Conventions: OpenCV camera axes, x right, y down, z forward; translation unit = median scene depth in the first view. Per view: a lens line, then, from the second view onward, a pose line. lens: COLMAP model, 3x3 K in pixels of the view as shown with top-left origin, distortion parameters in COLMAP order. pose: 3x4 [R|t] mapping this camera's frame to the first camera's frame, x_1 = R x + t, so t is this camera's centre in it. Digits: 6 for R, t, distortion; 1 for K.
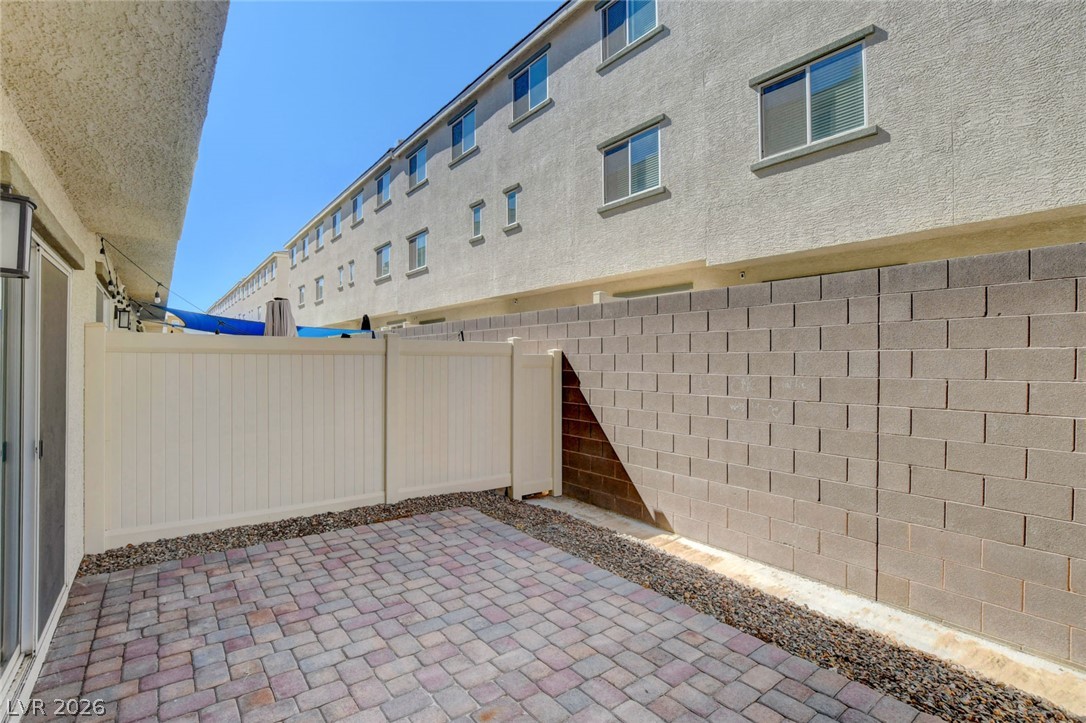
lens RADIAL K [[492.8, 0, 547.2], [0, 492.8, 364.3], [0, 0, 1]] dist [-0.027991, 0.001197]
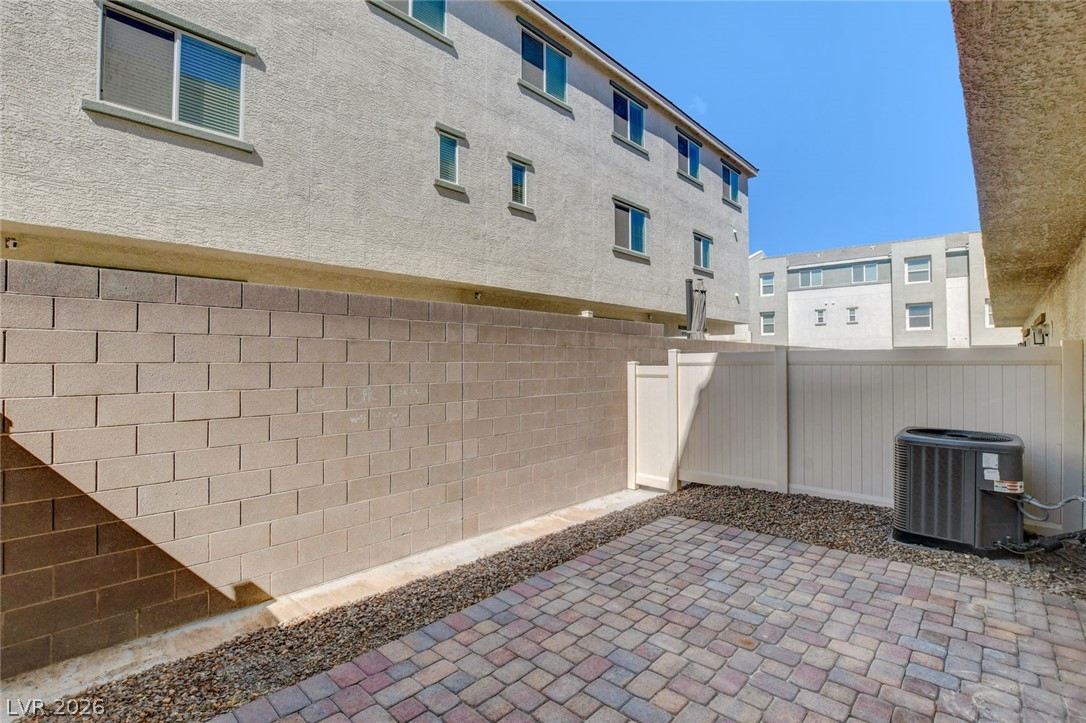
lens RADIAL K [[492.8, 0, 527.9], [0, 492.8, 353.8], [0, 0, 1]] dist [-0.027991, 0.001197]
pose [[-0.123416, 0.024356, 0.992056, -0.771445], [0.014714, 0.999634, -0.022711, -0.017554], [-0.992246, 0.011794, -0.123730, 0.979151]]
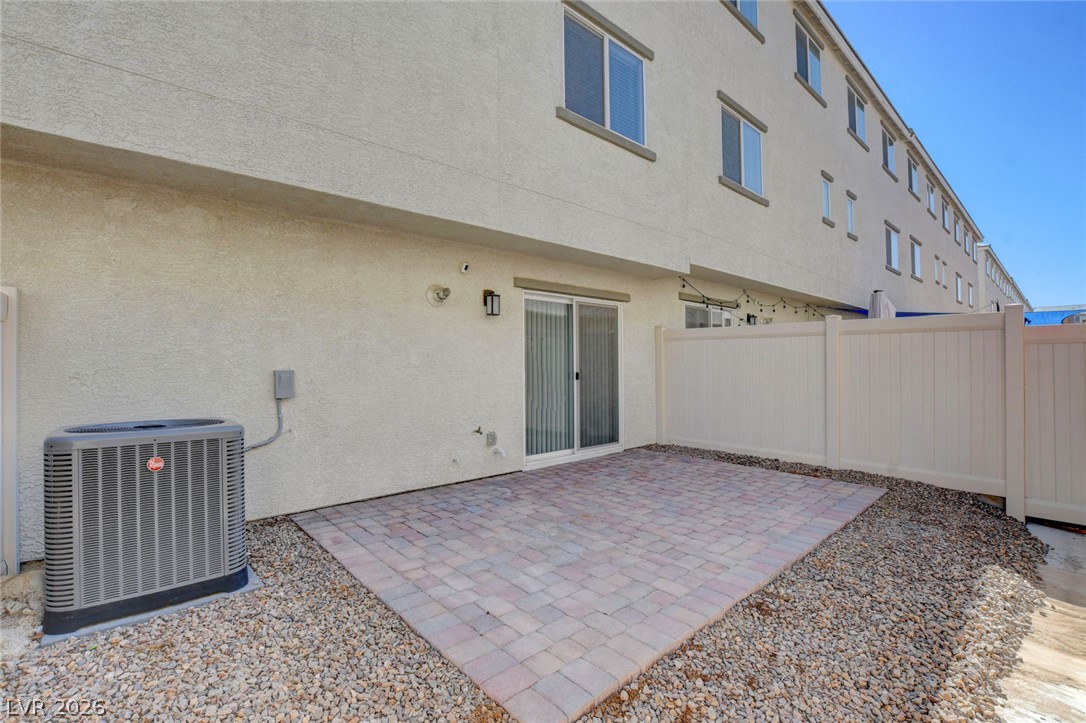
lens RADIAL K [[492.8, 0, 543.0], [0, 492.8, 362.2], [0, 0, 1]] dist [-0.027991, 0.001197]
pose [[0.080081, -0.001552, -0.996787, 1.020931], [0.000095, 0.999999, -0.001549, 0.066658], [0.996788, 0.000029, 0.080081, 0.379292]]
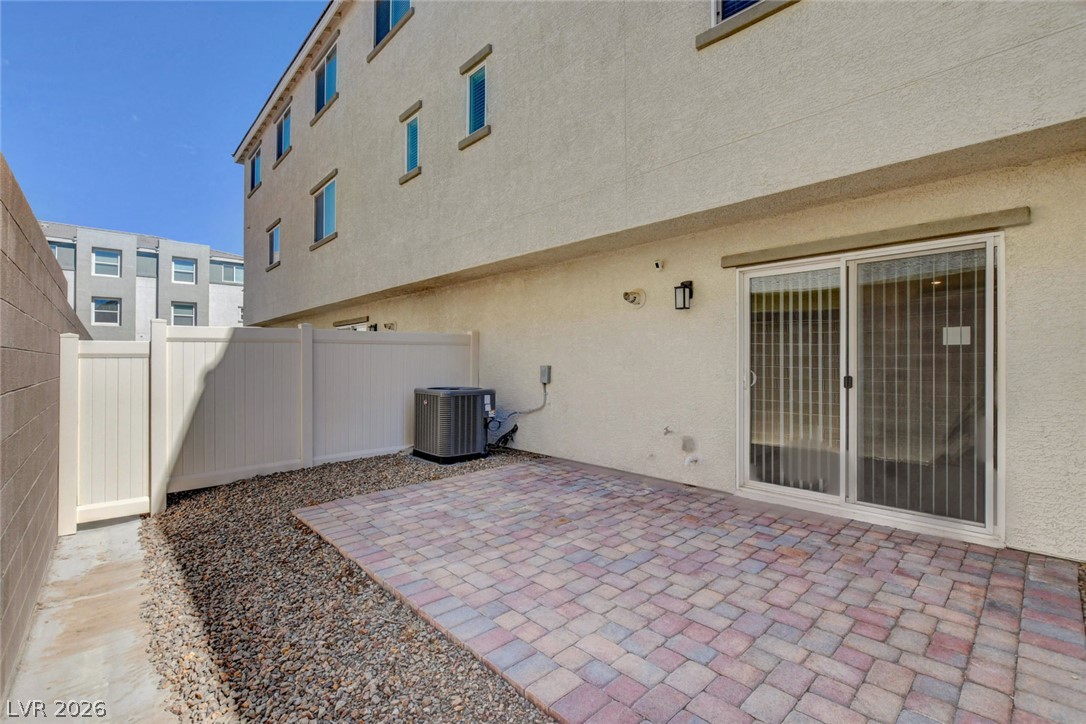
lens RADIAL K [[492.8, 0, 541.9], [0, 492.8, 360.0], [0, 0, 1]] dist [-0.027991, 0.001197]
pose [[-0.996916, 0.011951, -0.077558, 0.054564], [0.011316, 0.999899, 0.008618, 0.048455], [0.077654, 0.007714, -0.996951, 1.630105]]
